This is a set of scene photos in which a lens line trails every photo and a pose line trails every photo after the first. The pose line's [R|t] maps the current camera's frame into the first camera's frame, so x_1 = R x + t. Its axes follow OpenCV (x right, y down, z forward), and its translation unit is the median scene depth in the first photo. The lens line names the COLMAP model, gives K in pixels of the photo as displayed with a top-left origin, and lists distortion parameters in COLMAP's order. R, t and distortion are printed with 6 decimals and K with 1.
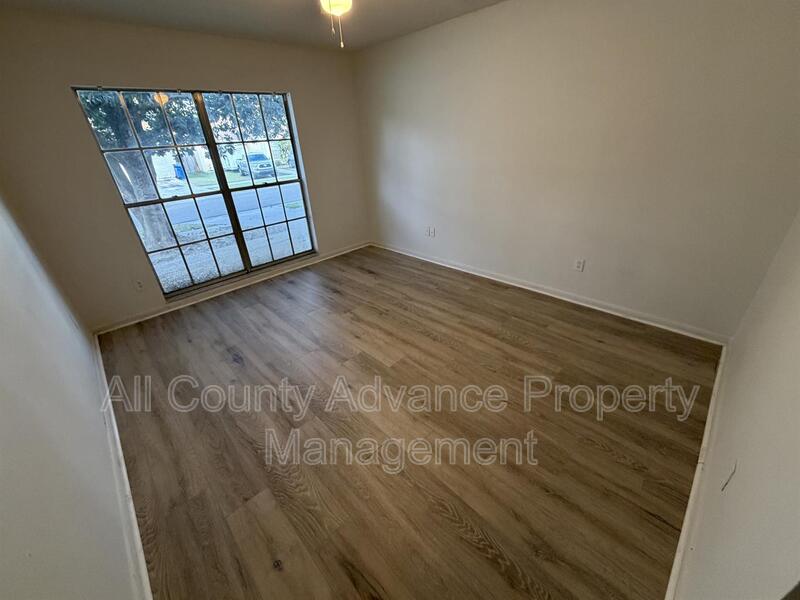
lens RADIAL K [[317.9, 0, 398.3], [0, 317.9, 299.3], [0, 0, 1]] dist [-0.001428, -0.000292]
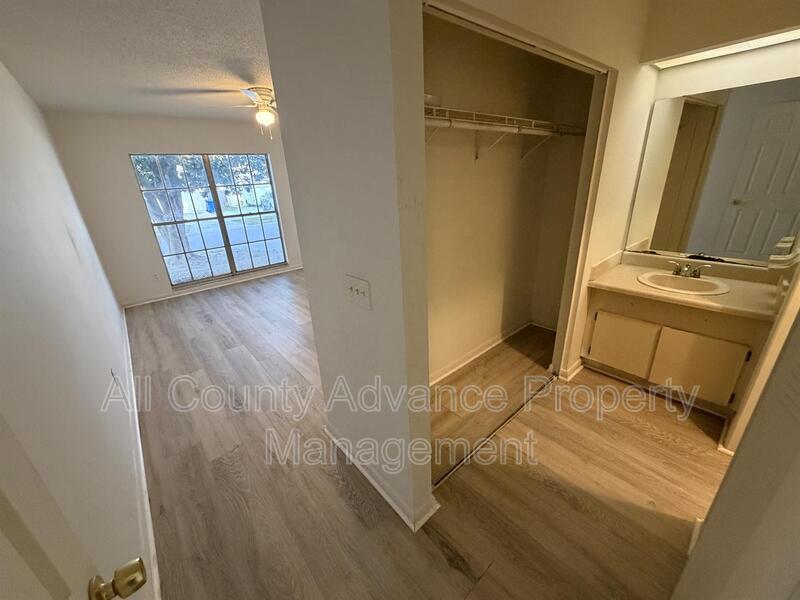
lens RADIAL K [[317.9, 0, 398.3], [0, 317.9, 299.3], [0, 0, 1]] dist [-0.001428, -0.000292]
pose [[0.998069, 0.028865, -0.054997, 0.359695], [-0.034454, 0.994028, -0.103544, 0.154133], [0.051680, 0.105239, 0.993103, -0.362857]]
